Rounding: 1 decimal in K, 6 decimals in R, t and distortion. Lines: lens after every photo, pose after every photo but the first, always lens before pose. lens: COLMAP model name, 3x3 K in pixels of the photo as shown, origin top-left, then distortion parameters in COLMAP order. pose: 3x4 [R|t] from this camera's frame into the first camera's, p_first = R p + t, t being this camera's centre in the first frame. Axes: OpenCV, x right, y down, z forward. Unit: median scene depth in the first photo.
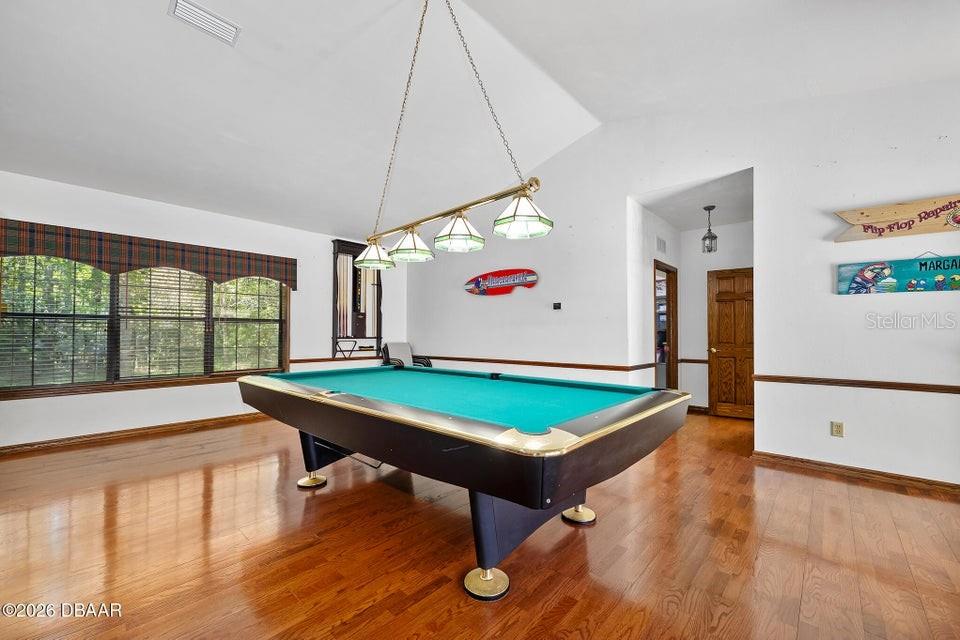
lens RADIAL K [[386.1, 0, 481.1], [0, 386.1, 325.3], [0, 0, 1]] dist [-0.001877, 0.000042]
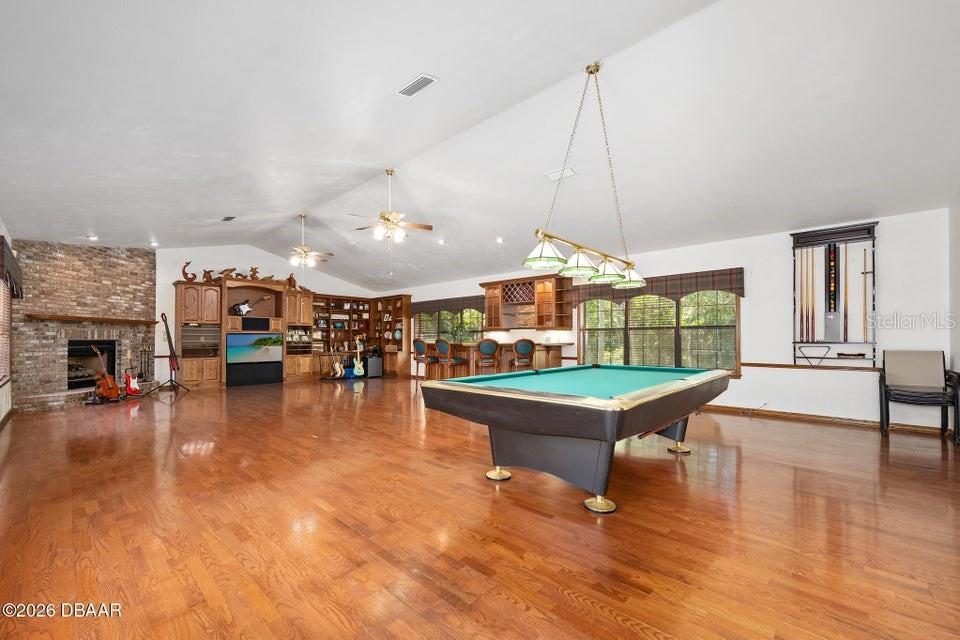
lens RADIAL K [[381.8, 0, 483.7], [0, 381.8, 337.2], [0, 0, 1]] dist [-0.002090, -0.000005]
pose [[-0.001311, -0.005675, -0.999983, 0.608216], [0.024674, 0.999679, -0.005706, 0.008058], [0.999695, -0.024681, -0.001170, 0.315083]]
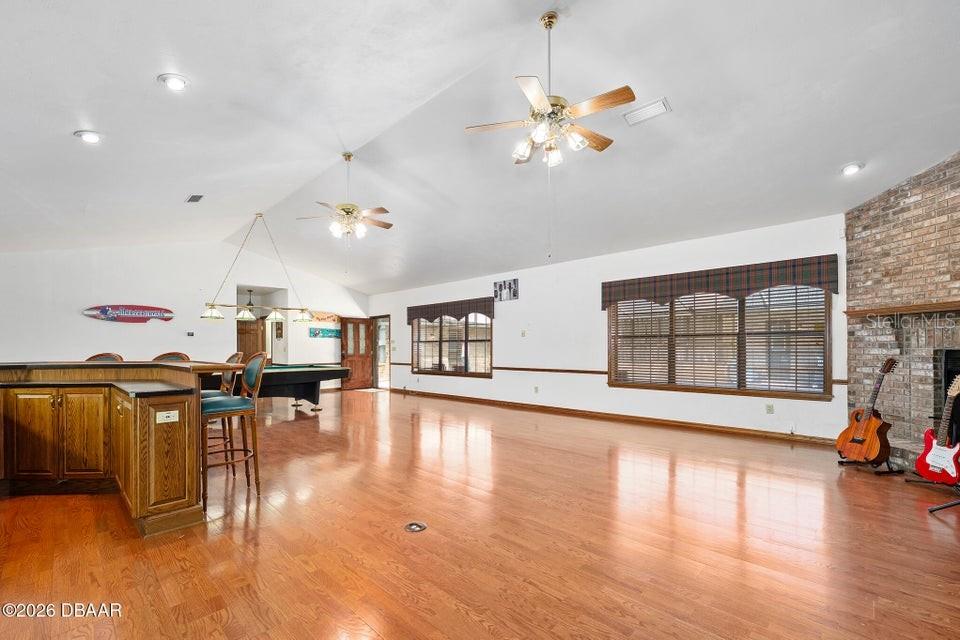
lens RADIAL K [[402.4, 0, 468.3], [0, 402.4, 347.0], [0, 0, 1]] dist [-0.001228, 0.000050]
pose [[0.045883, -0.000533, 0.998947, -1.432359], [-0.016999, 0.999855, 0.001315, -0.015430], [-0.998802, -0.017041, 0.045867, -0.288927]]
